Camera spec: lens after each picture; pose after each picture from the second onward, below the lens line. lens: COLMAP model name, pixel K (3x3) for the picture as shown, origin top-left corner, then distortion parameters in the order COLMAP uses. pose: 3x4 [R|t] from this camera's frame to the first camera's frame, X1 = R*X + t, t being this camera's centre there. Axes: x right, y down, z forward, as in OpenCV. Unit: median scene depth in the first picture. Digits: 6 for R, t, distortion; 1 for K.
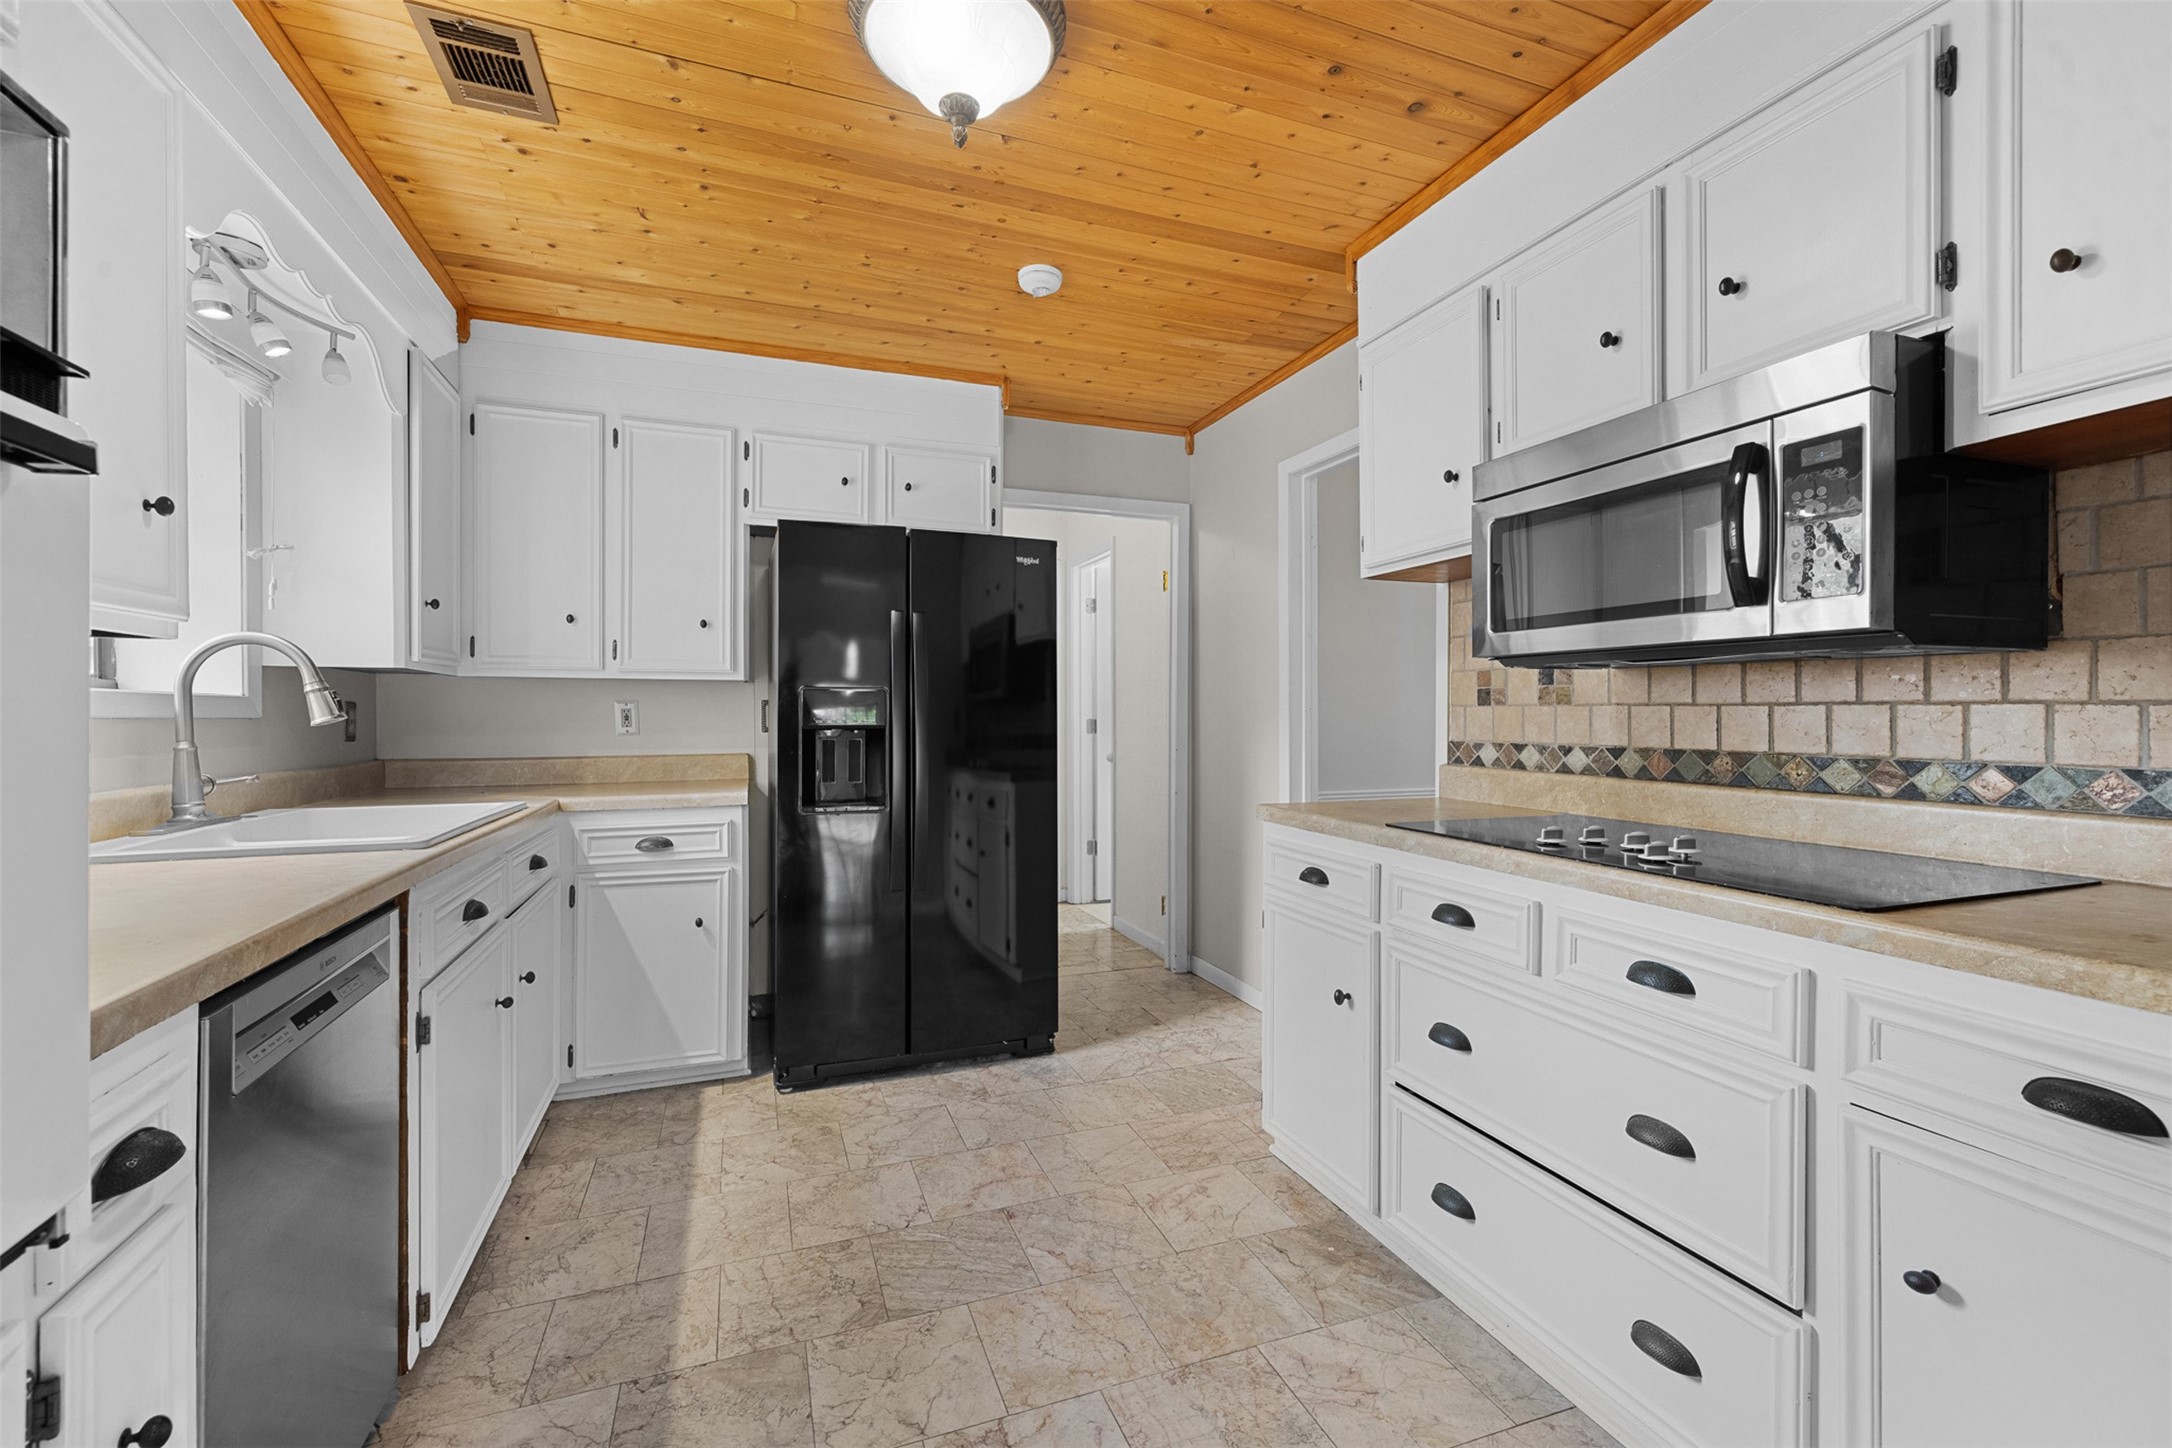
lens RADIAL K [[930.2, 0, 1088.1], [0, 930.2, 712.5], [0, 0, 1]] dist [0.009073, -0.000020]
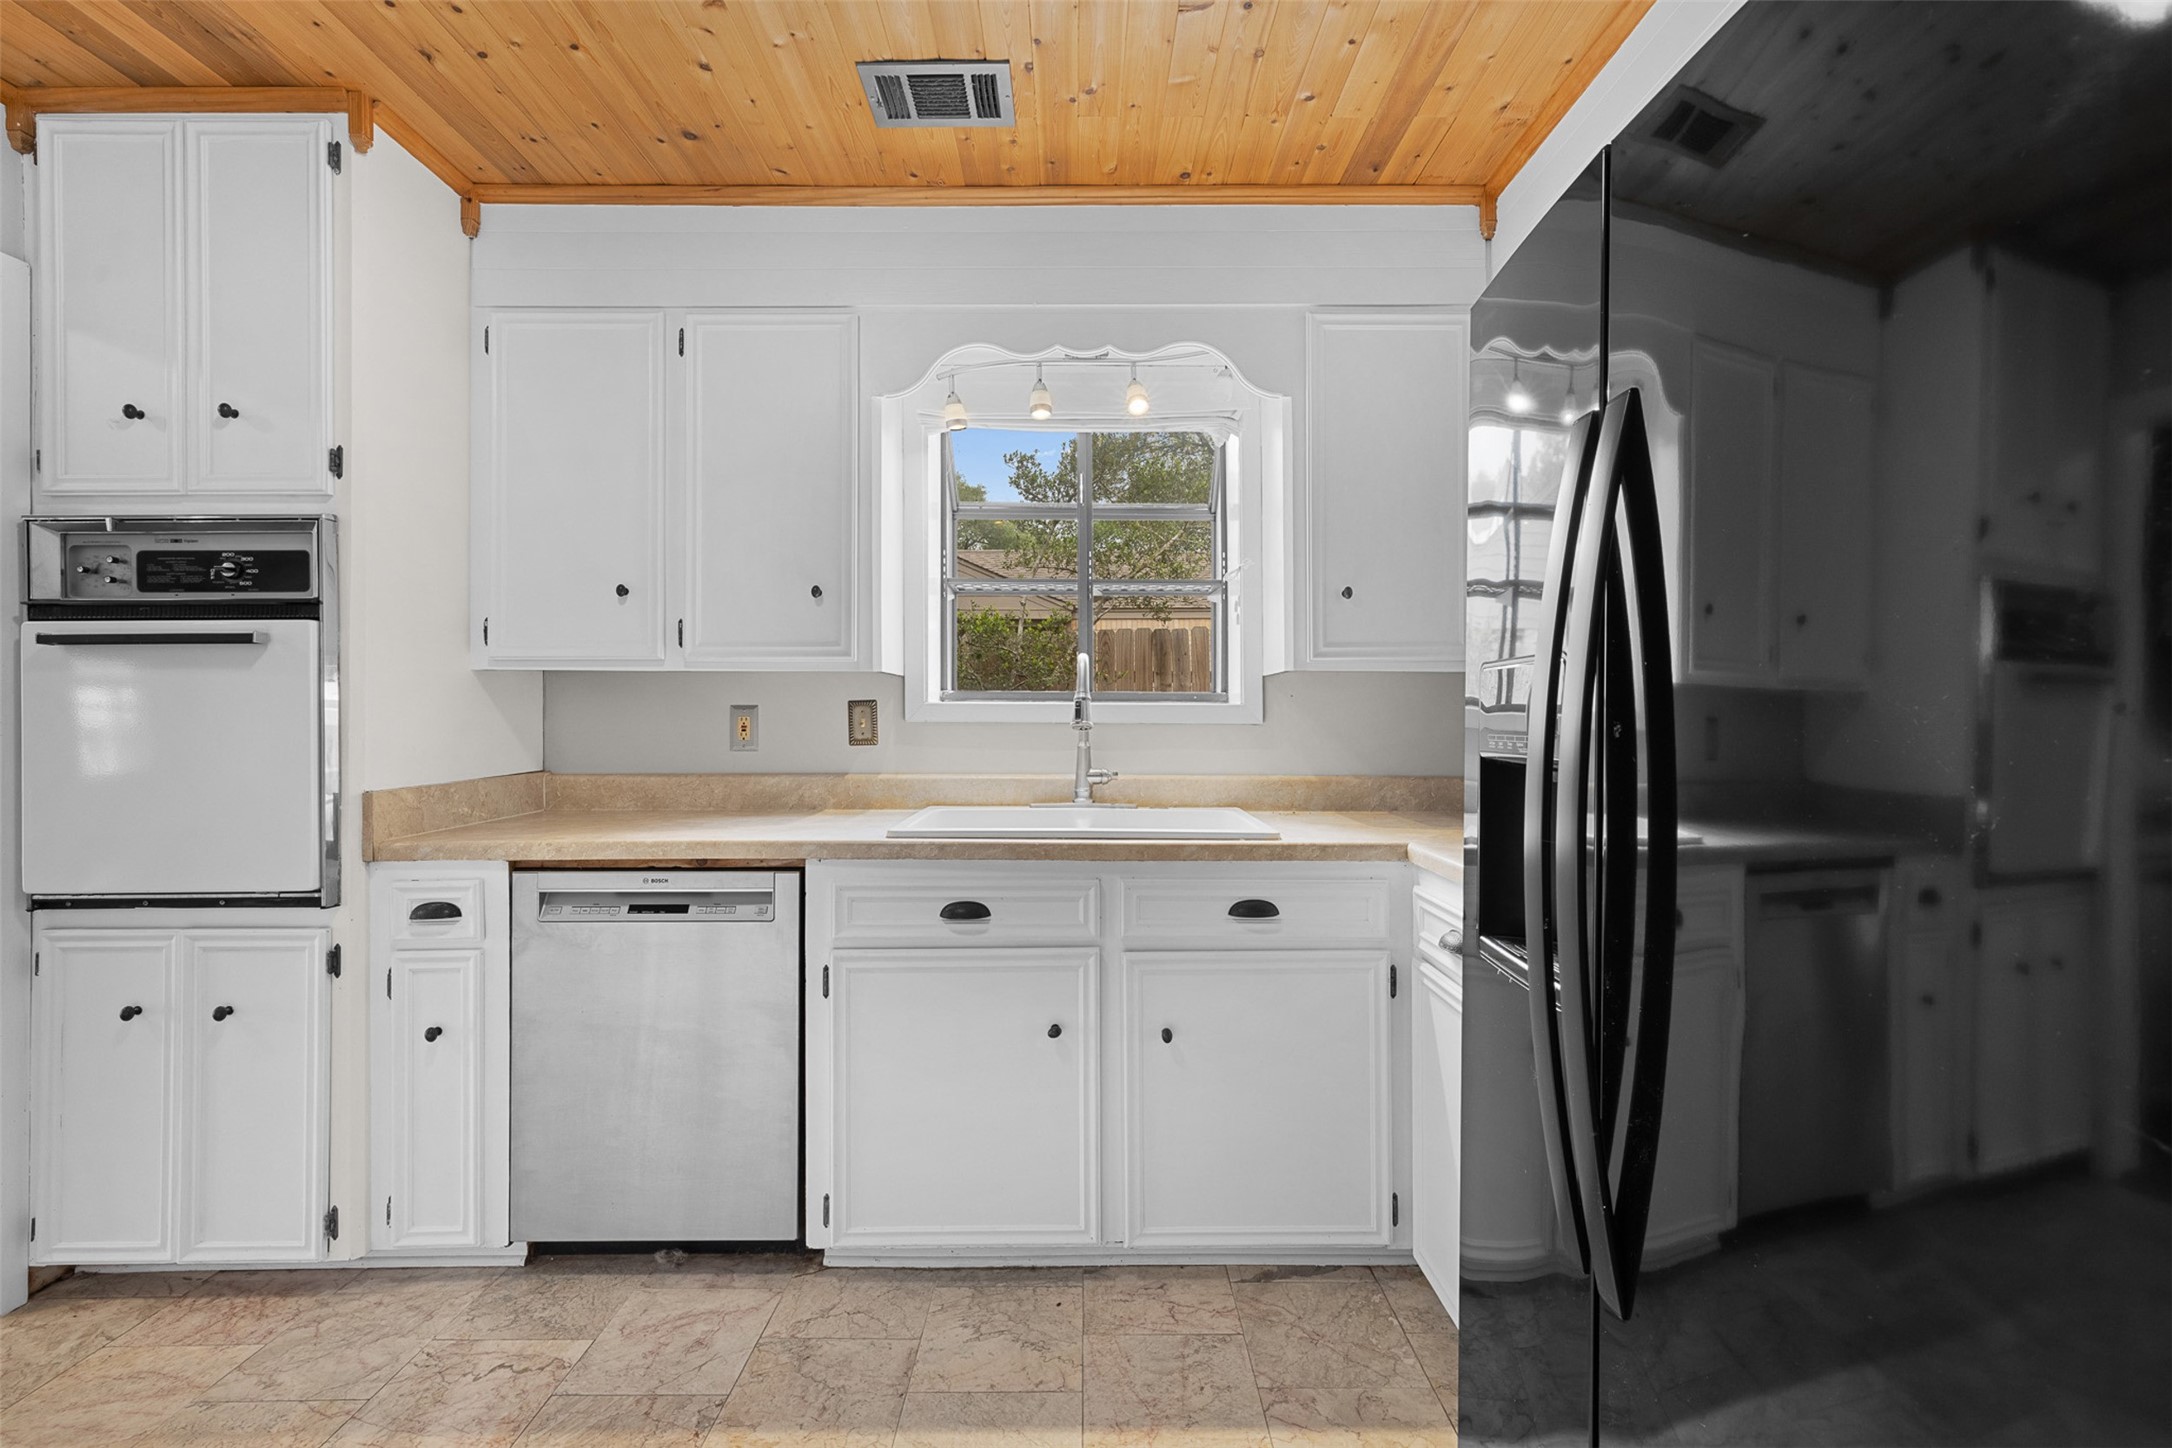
lens RADIAL K [[930.2, 0, 1067.9], [0, 930.2, 723.0], [0, 0, 1]] dist [0.009073, -0.000020]
pose [[-0.358012, -0.003104, -0.933712, 0.184581], [-0.001208, 0.999995, -0.002861, 0.006114], [0.933716, 0.000103, -0.358014, 1.051080]]
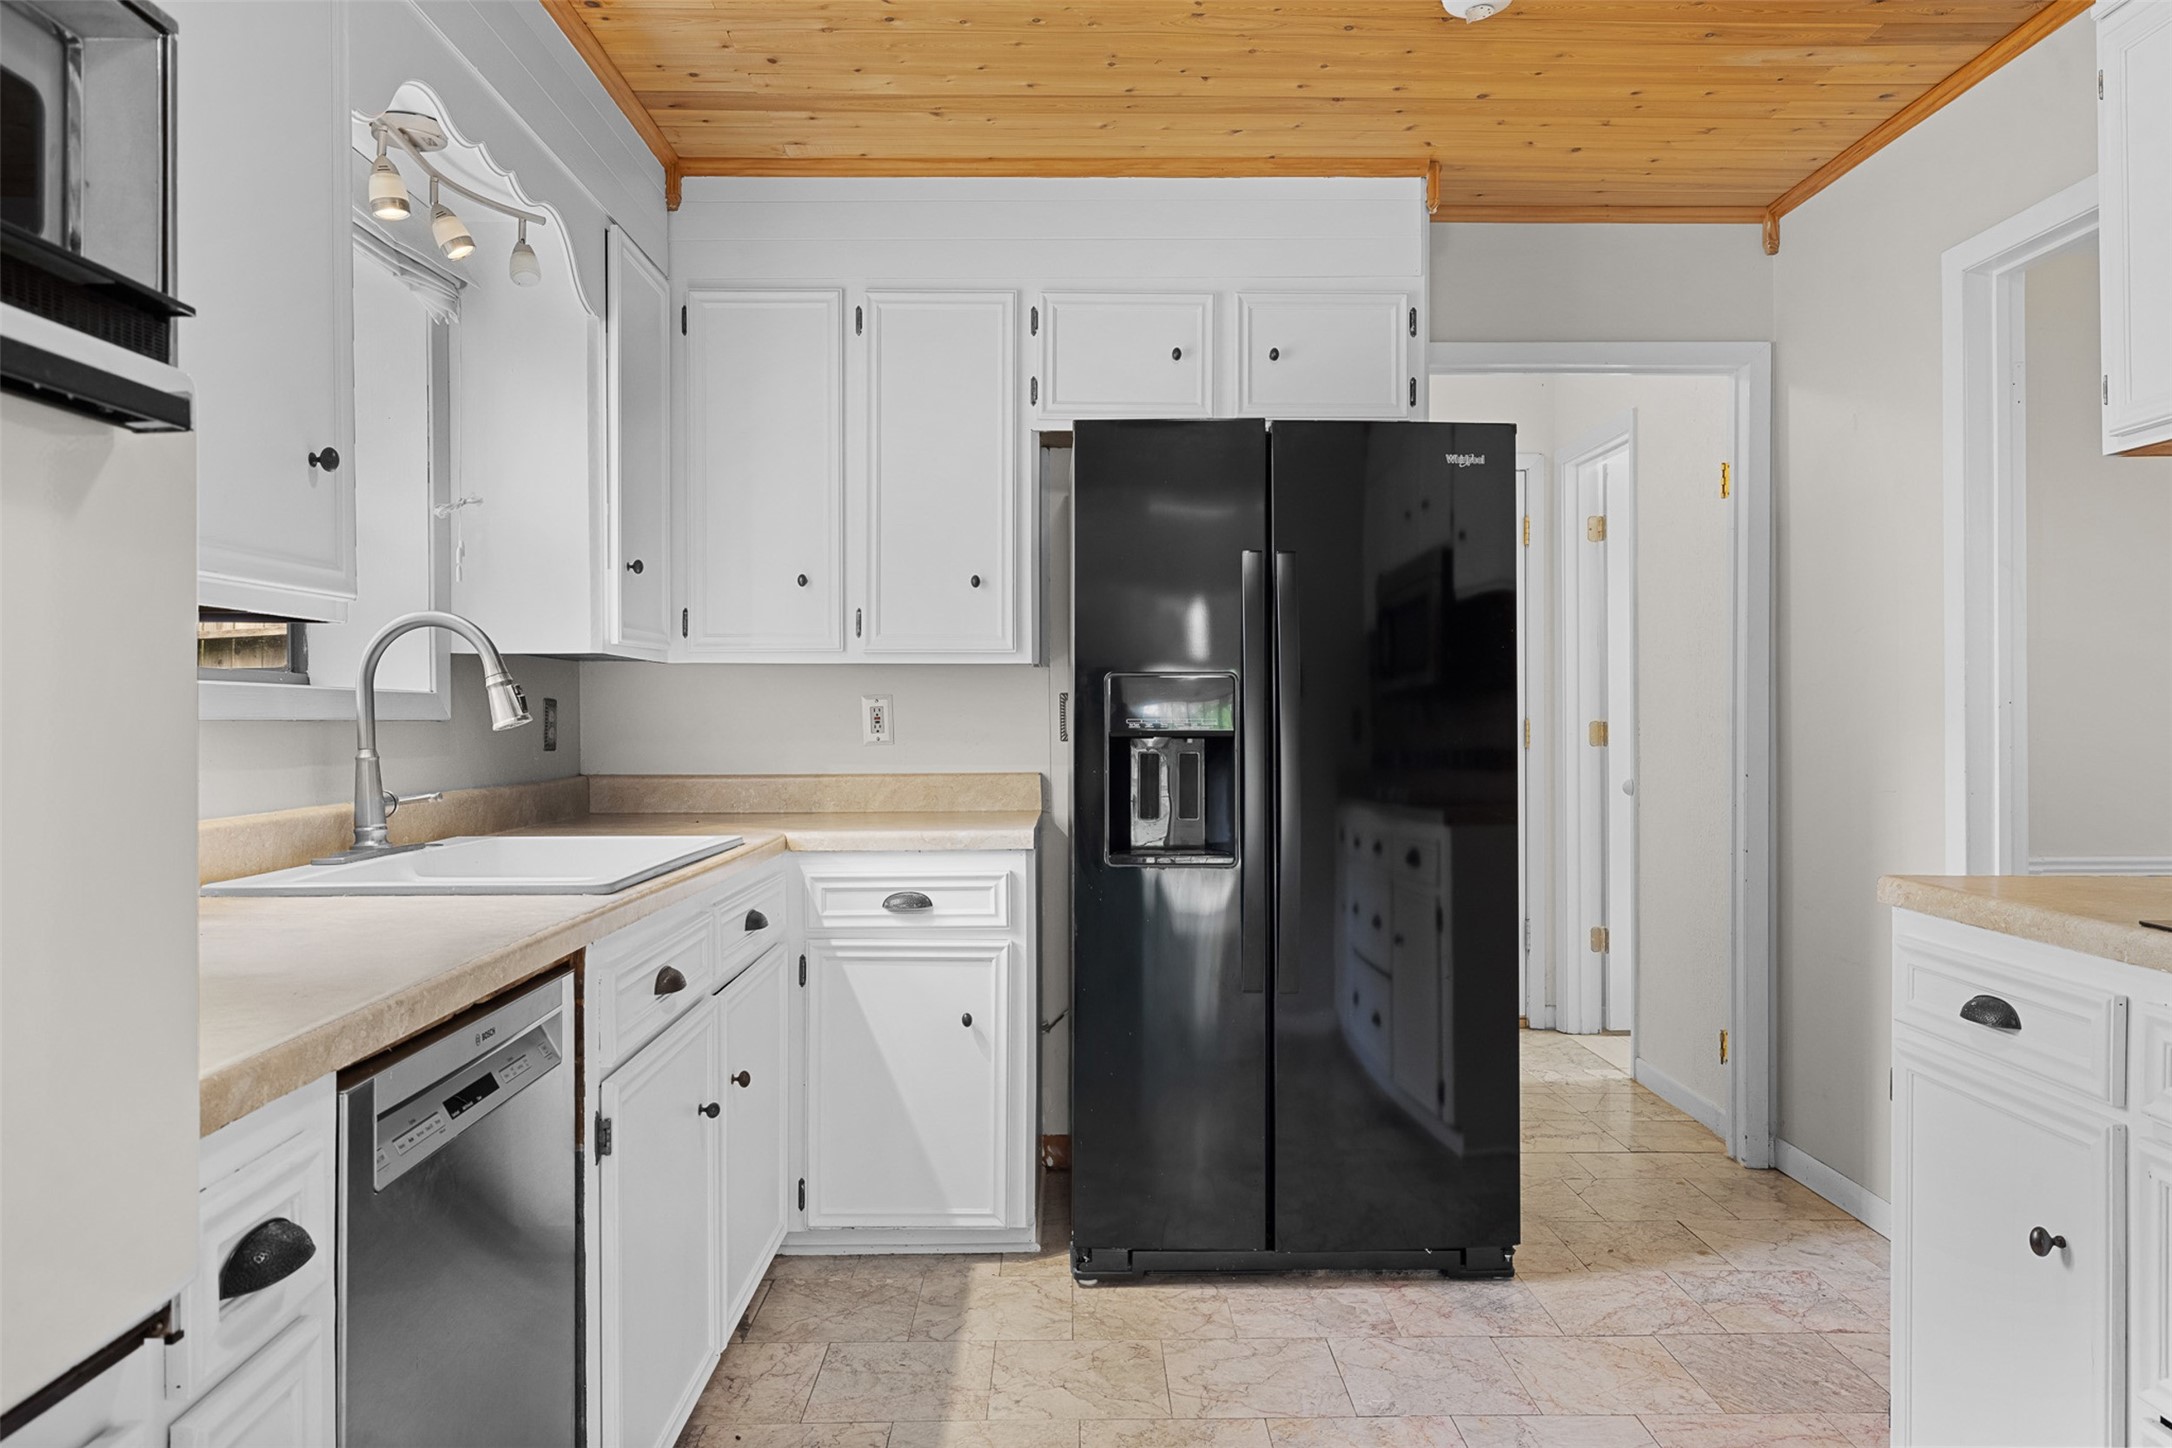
lens RADIAL K [[1490.7, 0, 1080.8], [0, 1490.7, 713.4], [0, 0, 1]] dist [0.007447, 0.002732]
pose [[0.940236, -0.001683, -0.340520, 0.035503], [0.002240, 0.999997, 0.001242, -0.000026], [0.340517, -0.001930, 0.940237, 0.003000]]
